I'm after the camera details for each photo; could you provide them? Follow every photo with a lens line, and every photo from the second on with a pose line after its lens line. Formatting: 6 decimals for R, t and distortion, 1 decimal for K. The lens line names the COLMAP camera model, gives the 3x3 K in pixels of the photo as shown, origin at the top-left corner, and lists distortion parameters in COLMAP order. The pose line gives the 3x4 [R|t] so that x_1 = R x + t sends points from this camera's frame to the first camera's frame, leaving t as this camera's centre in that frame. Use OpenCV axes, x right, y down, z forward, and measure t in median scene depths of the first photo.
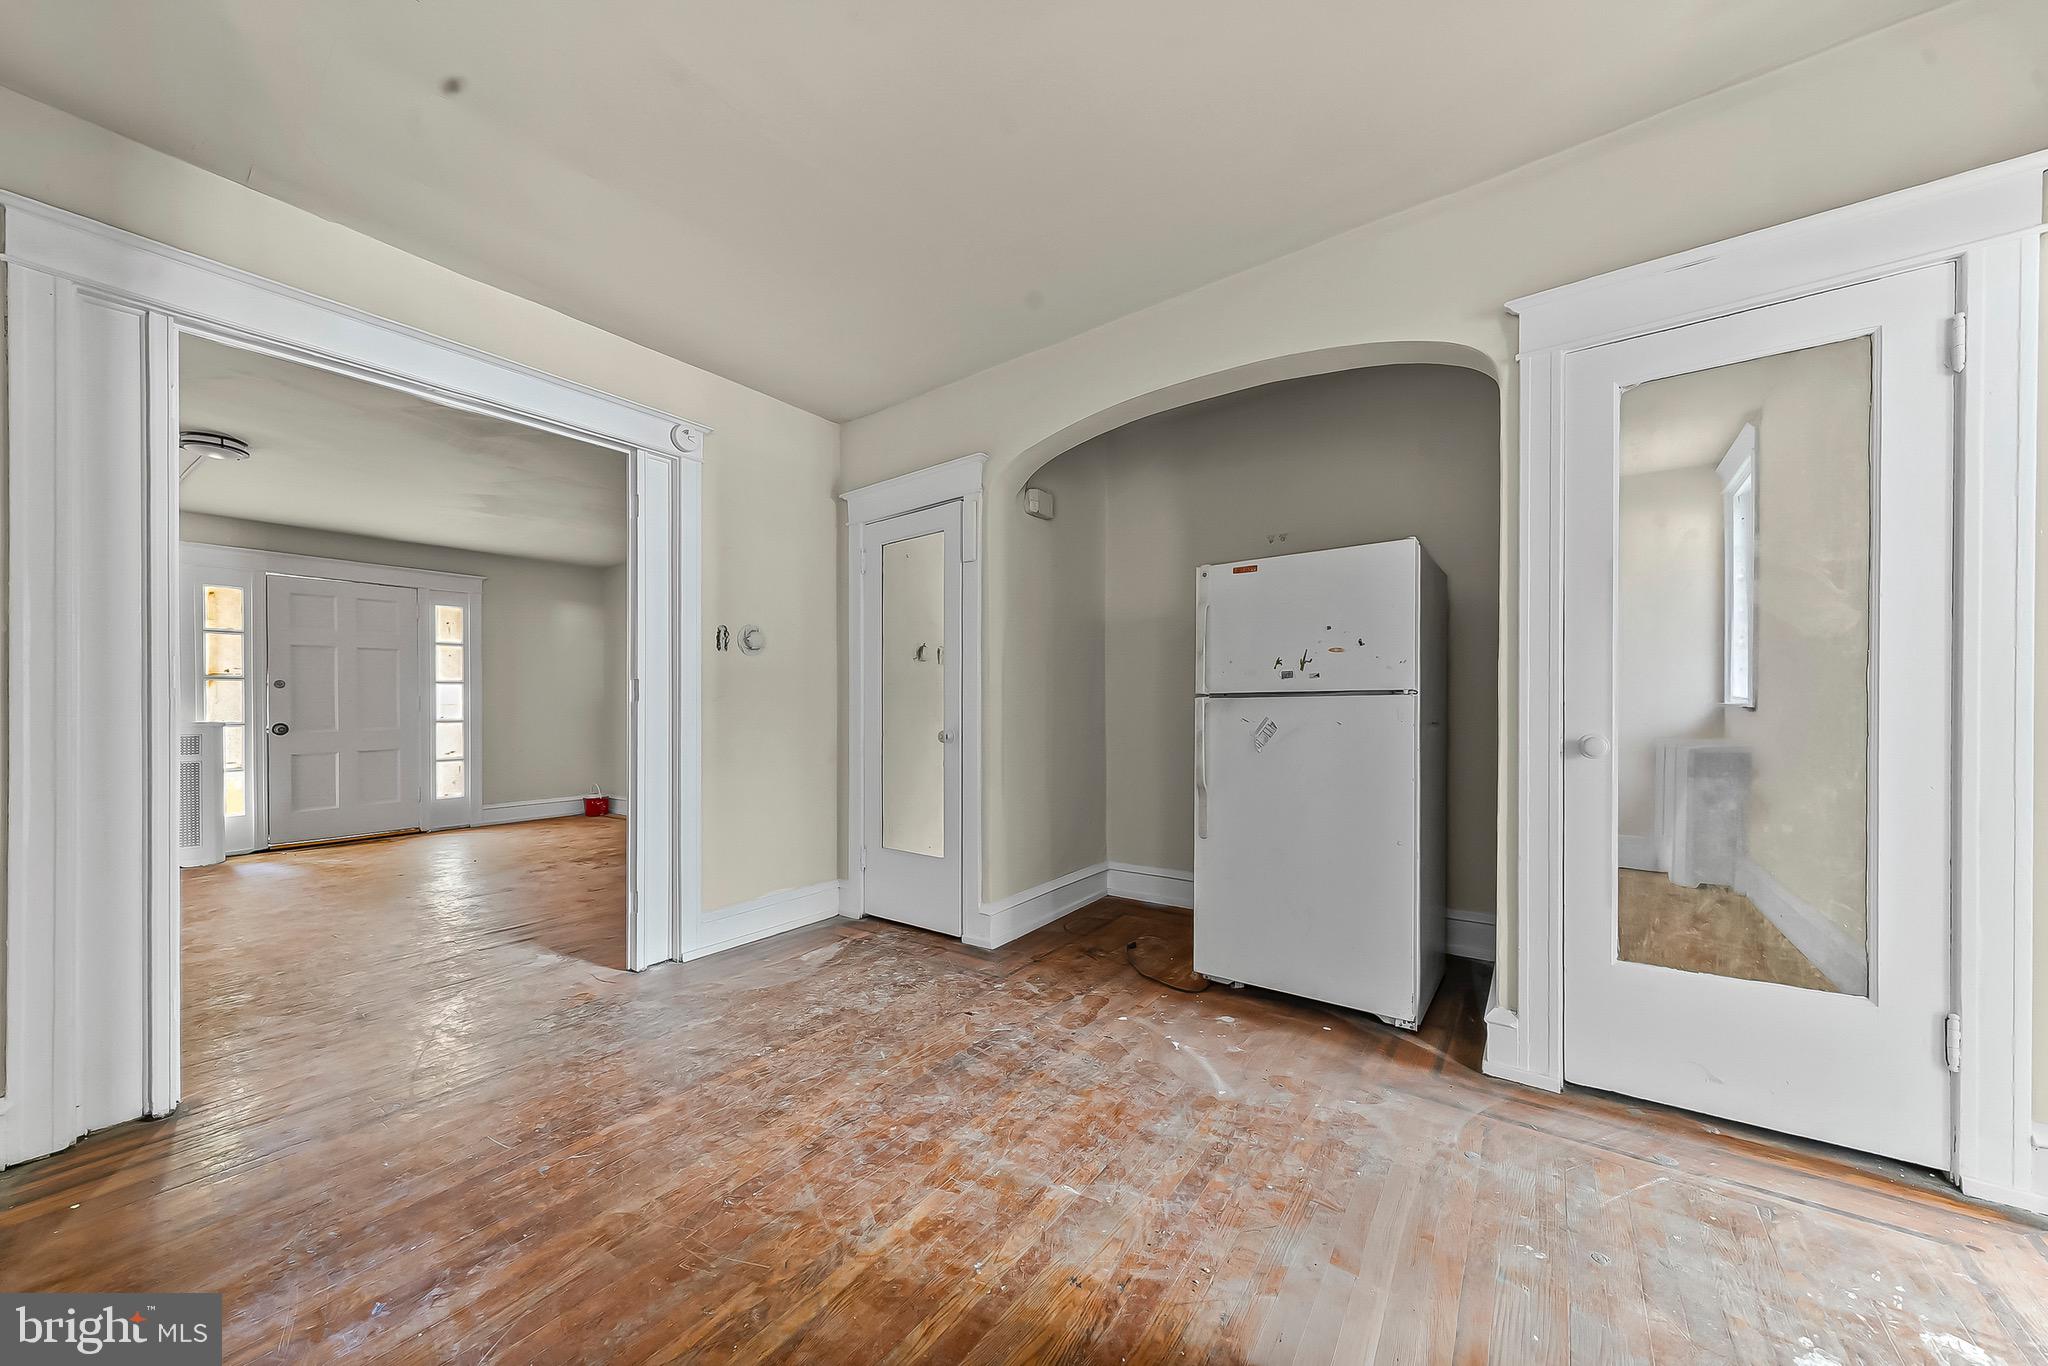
lens RADIAL K [[716.5, 0, 1031.7], [0, 716.5, 685.4], [0, 0, 1]] dist [0.009884, 0.000069]
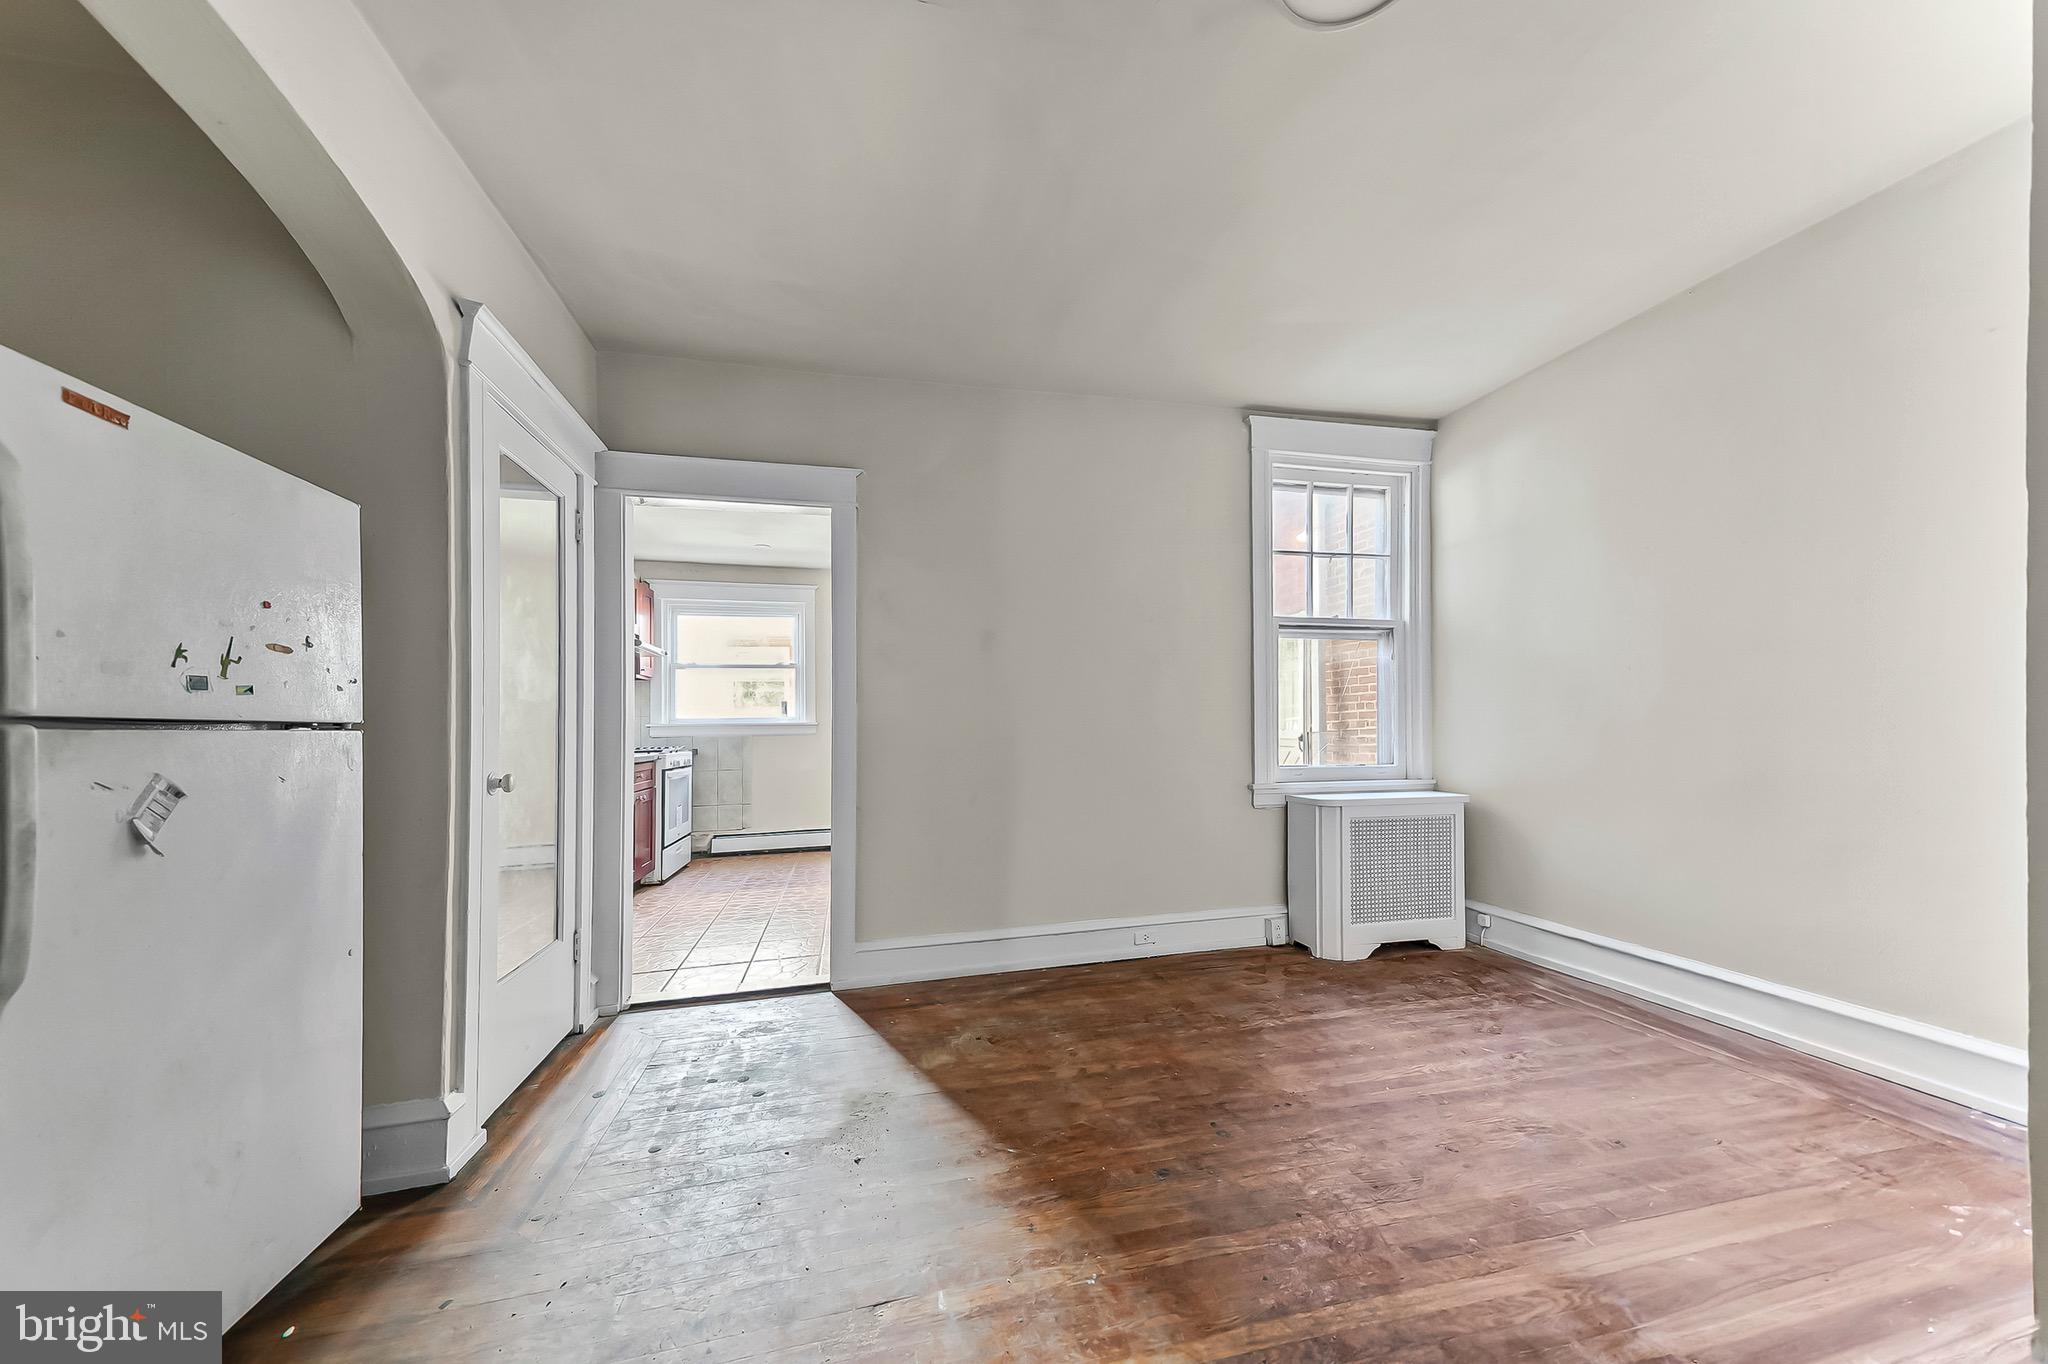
lens RADIAL K [[716.5, 0, 1030.1], [0, 716.5, 735.9], [0, 0, 1]] dist [0.009884, 0.000069]
pose [[-0.761570, 0.024058, 0.647636, -0.644424], [0.017494, 0.999710, -0.016565, 0.065120], [-0.647847, -0.001286, -0.761770, 1.737985]]
